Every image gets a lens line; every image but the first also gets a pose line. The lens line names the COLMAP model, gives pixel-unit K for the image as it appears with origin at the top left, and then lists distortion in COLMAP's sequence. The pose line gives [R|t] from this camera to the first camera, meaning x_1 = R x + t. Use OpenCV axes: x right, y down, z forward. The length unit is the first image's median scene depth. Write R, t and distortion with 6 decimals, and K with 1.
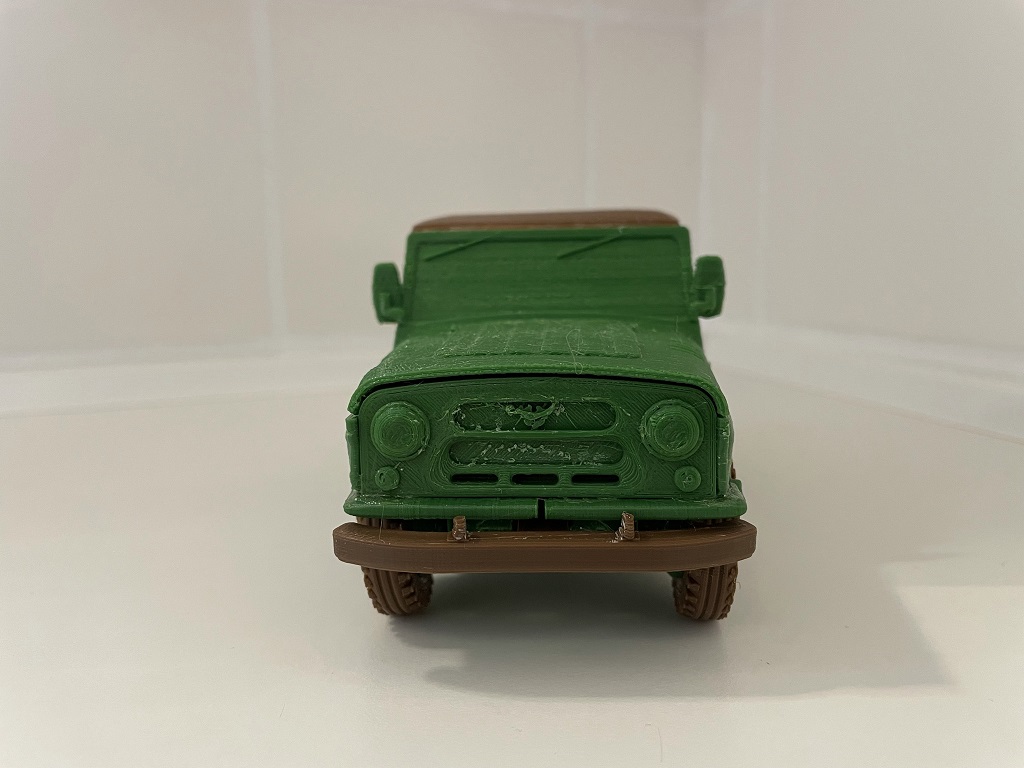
lens RADIAL K [[812.9, 0, 512.0], [0, 812.9, 384.0], [0, 0, 1]] dist [-0.002129, -0.002551]
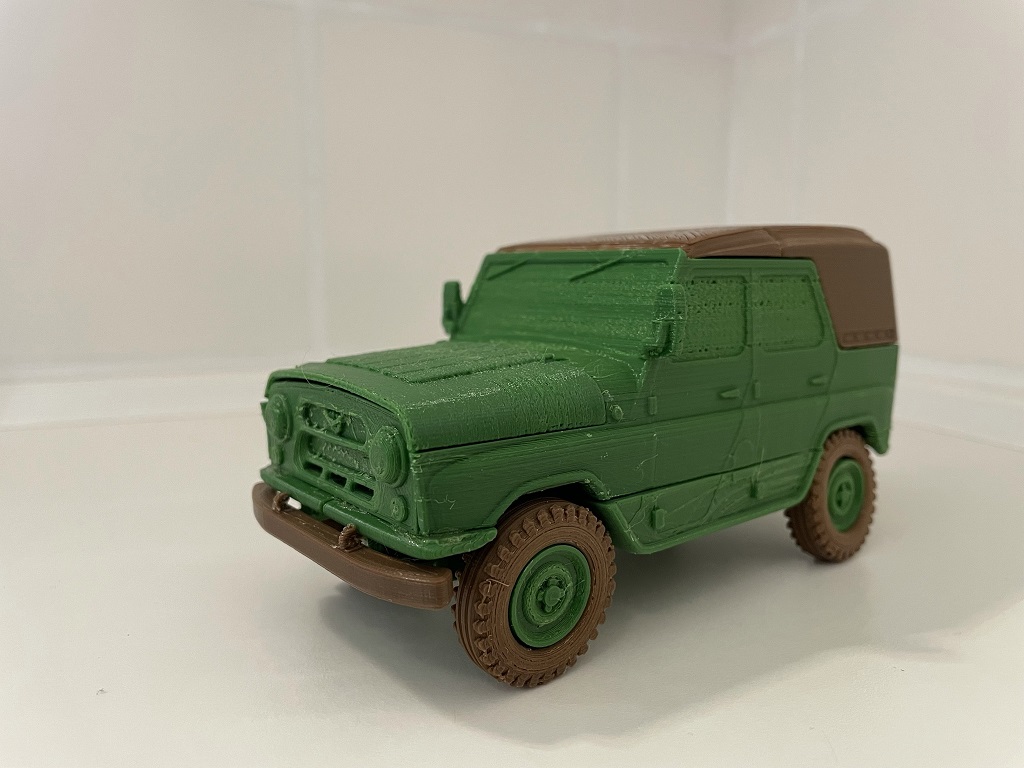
lens RADIAL K [[812.9, 0, 512.0], [0, 812.9, 384.0], [0, 0, 1]] dist [-0.002129, -0.002551]
pose [[0.677526, 0.119263, -0.725765, 0.793511], [-0.126401, 0.990965, 0.044843, -0.074775], [0.724556, 0.061355, 0.686480, 0.324413]]
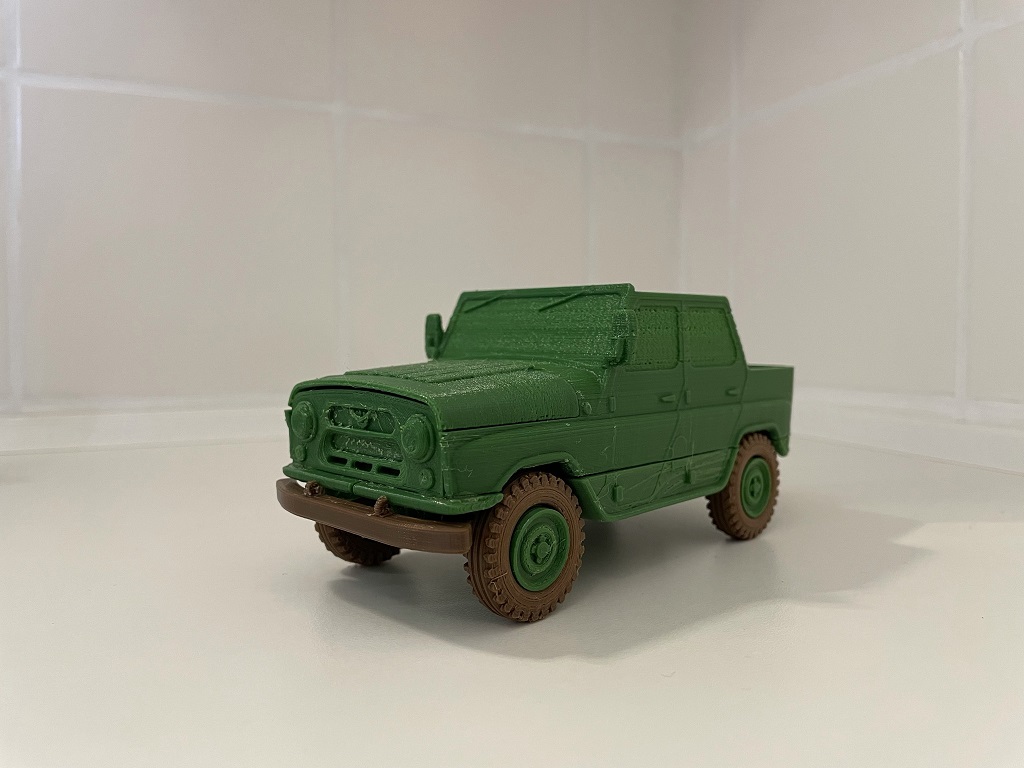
lens RADIAL K [[812.9, 0, 512.0], [0, 812.9, 384.0], [0, 0, 1]] dist [-0.002129, -0.002551]
pose [[0.757011, 0.063404, -0.650318, 0.888145], [-0.118035, 0.992176, -0.040666, 0.004934], [0.642652, 0.107545, 0.758573, 0.088092]]
